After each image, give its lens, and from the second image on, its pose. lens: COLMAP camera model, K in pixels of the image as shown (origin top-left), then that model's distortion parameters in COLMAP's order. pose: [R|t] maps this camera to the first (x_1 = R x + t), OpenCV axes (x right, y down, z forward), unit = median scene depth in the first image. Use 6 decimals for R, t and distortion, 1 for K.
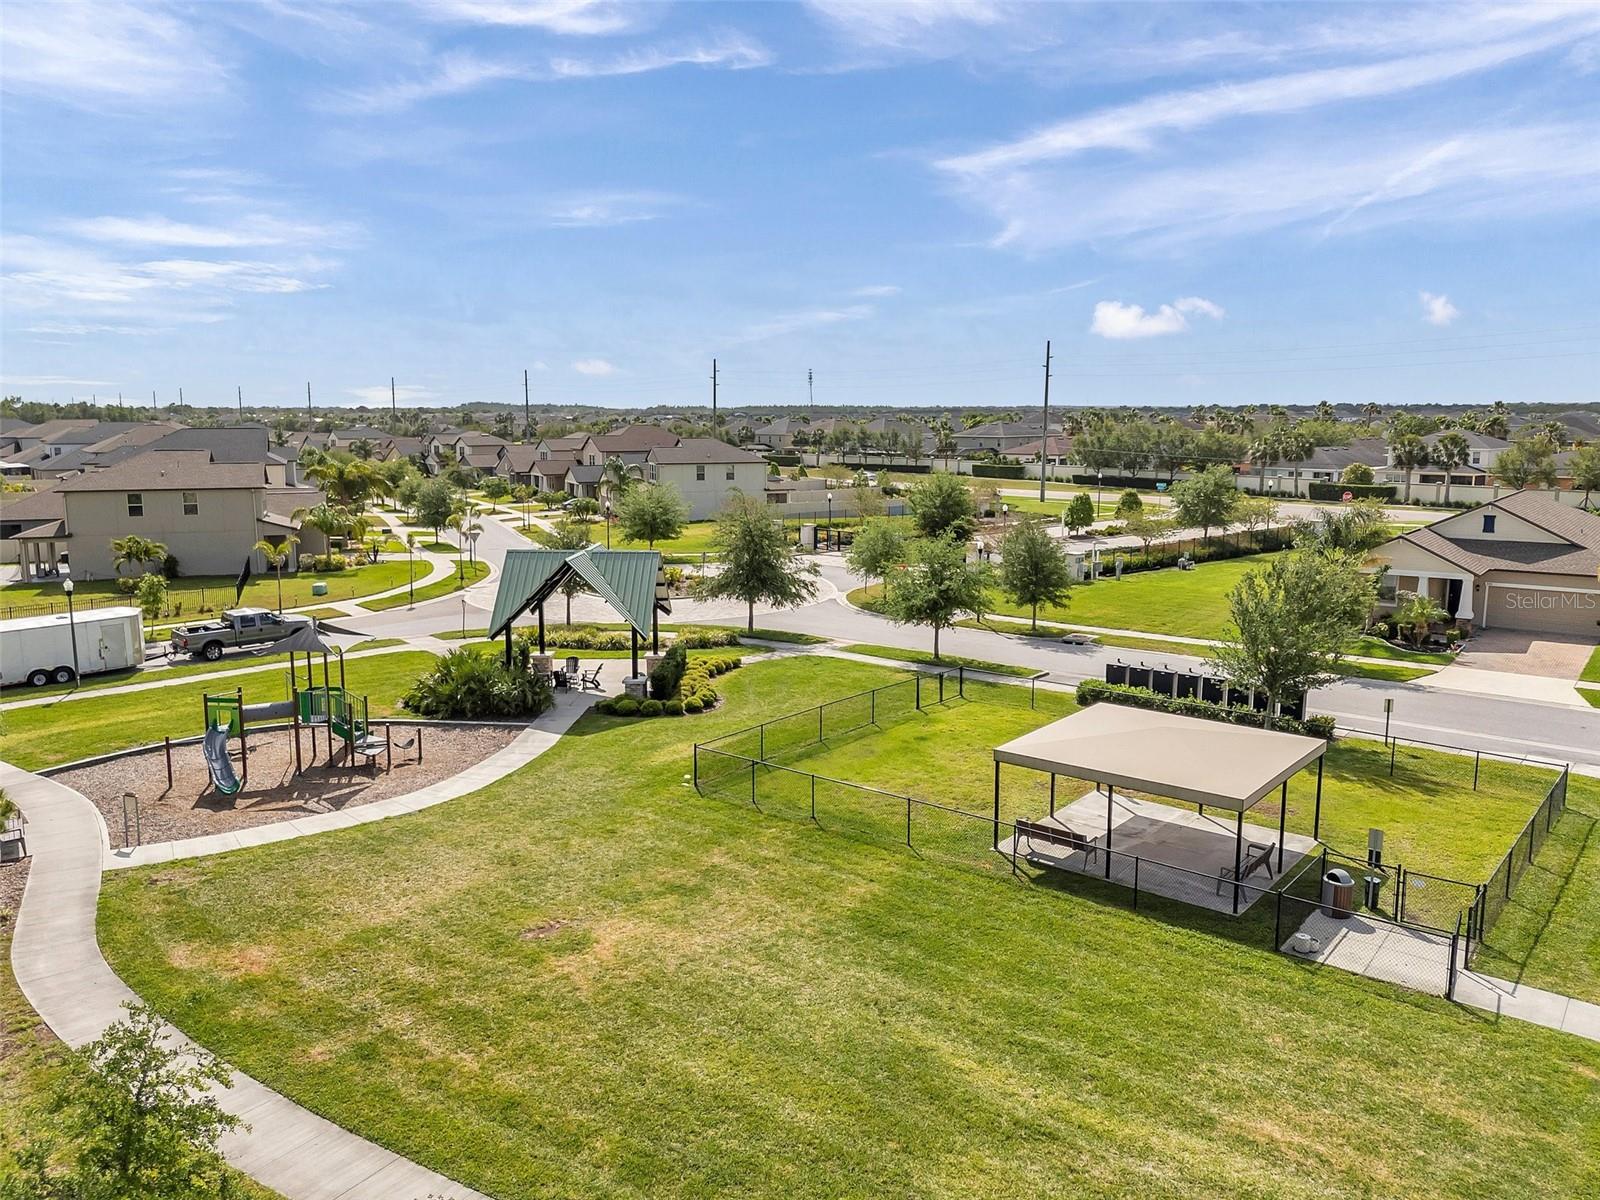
lens RADIAL K [[1175.8, 0, 780.9], [0, 1175.8, 599.2], [0, 0, 1]] dist [0.086144, -0.096049]
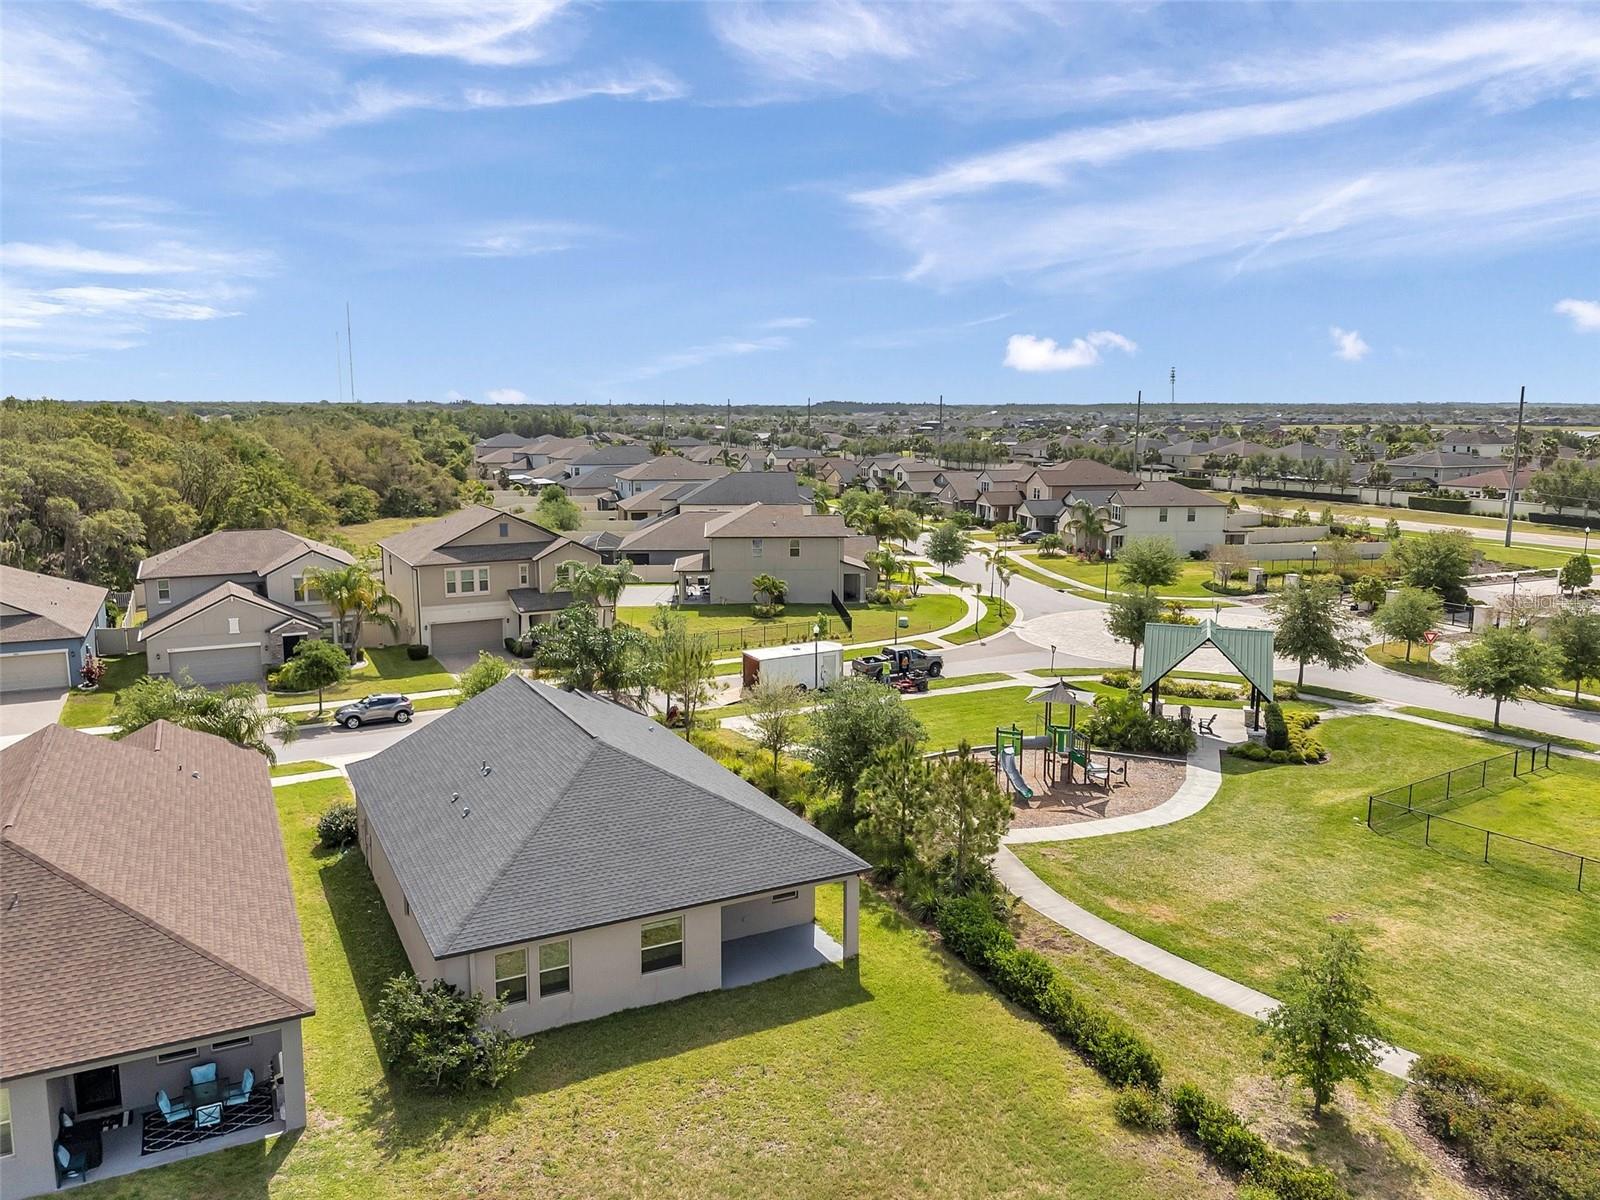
lens RADIAL K [[1175.8, 0, 780.9], [0, 1175.8, 599.2], [0, 0, 1]] dist [0.086144, -0.096049]
pose [[0.962593, 0.049158, -0.266453, -0.254932], [-0.047396, 0.998791, 0.013043, -0.061101], [0.266772, 0.000073, 0.963760, -0.347480]]
